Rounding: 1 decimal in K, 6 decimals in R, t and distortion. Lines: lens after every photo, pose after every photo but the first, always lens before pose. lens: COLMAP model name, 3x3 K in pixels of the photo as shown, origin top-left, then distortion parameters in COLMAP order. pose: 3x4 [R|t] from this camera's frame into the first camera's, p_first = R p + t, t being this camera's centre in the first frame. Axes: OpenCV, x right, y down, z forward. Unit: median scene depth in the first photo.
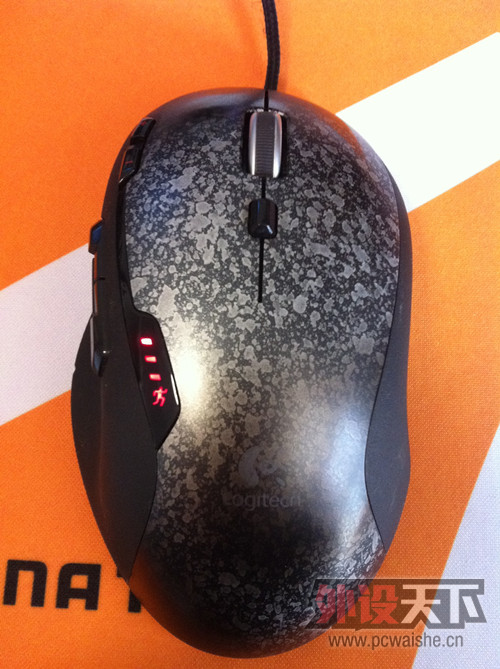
lens RADIAL K [[573.0, 0, 250.0], [0, 573.0, 334.5], [0, 0, 1]] dist [0.009494, -0.015017]
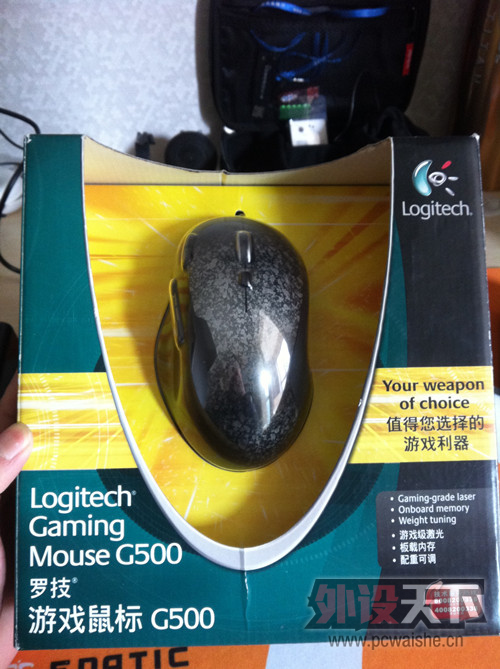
lens RADIAL K [[573.0, 0, 250.0], [0, 573.0, 334.5], [0, 0, 1]] dist [0.009494, -0.015017]
pose [[0.997276, -0.030470, 0.067169, -0.132406], [0.035148, 0.996955, -0.069603, 0.209636], [-0.064844, 0.071774, 0.995311, -1.457426]]
